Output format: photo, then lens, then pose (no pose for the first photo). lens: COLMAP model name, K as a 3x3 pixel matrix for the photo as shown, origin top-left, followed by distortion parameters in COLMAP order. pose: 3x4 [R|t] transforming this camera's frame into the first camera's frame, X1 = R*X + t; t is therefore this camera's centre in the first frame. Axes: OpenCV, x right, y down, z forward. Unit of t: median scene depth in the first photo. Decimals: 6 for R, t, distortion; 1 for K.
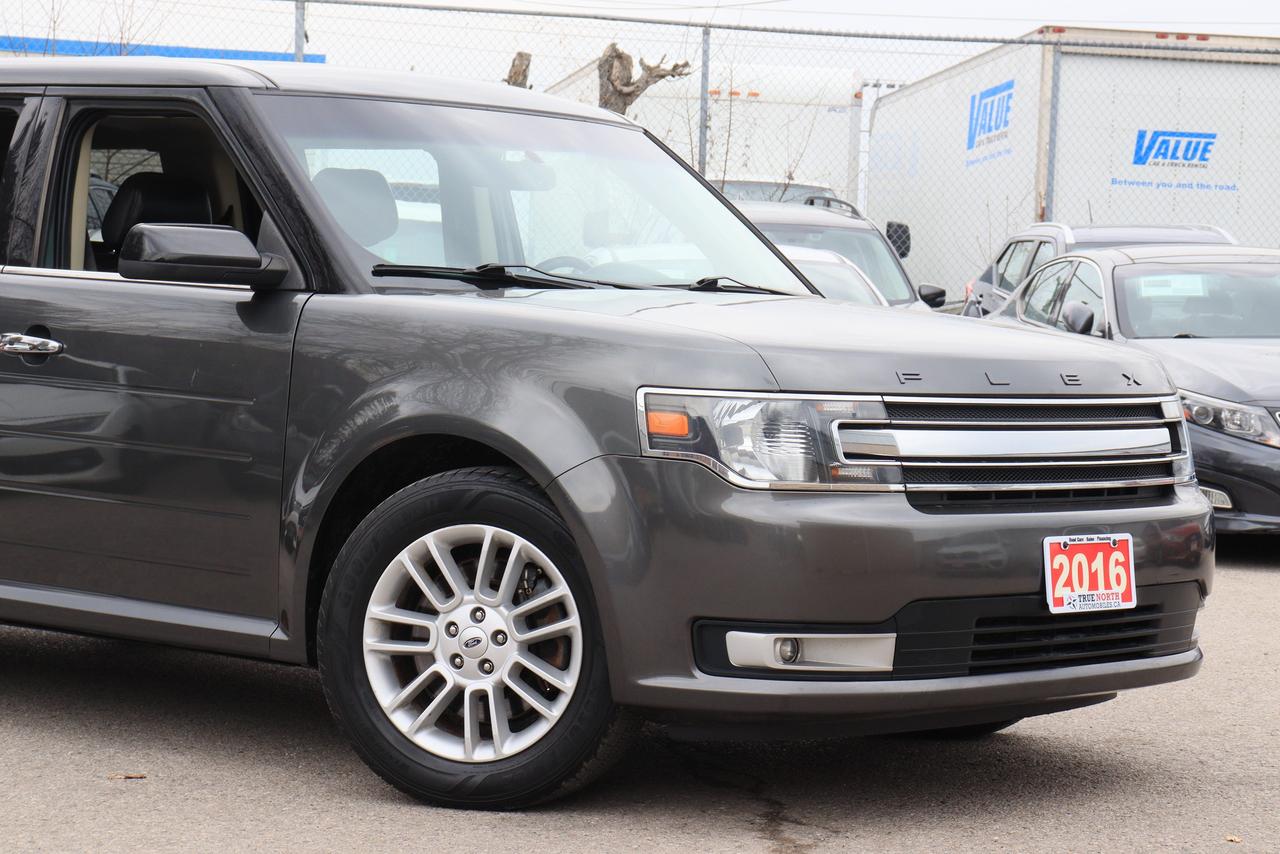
lens RADIAL K [[3247.2, 0, 642.9], [0, 3247.2, 426.6], [0, 0, 1]] dist [0.541188, 0.000000]
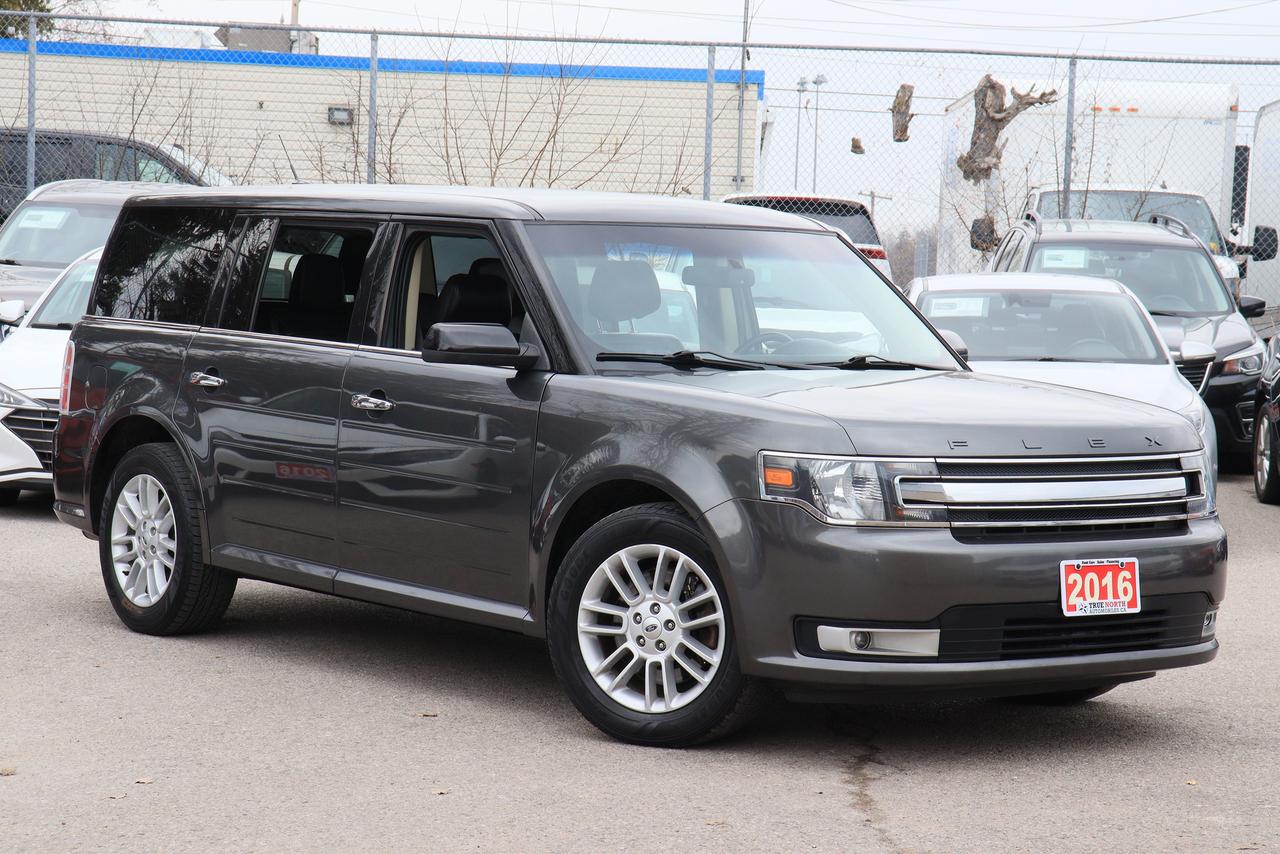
lens RADIAL K [[3124.7, 0, 636.9], [0, 3124.7, 429.8], [0, 0, 1]] dist [0.575691, 0.000000]
pose [[0.987507, 0.008948, -0.157323, 0.150659], [-0.006507, 0.999850, 0.016023, -0.040172], [0.157443, -0.014799, 0.987417, -0.328239]]
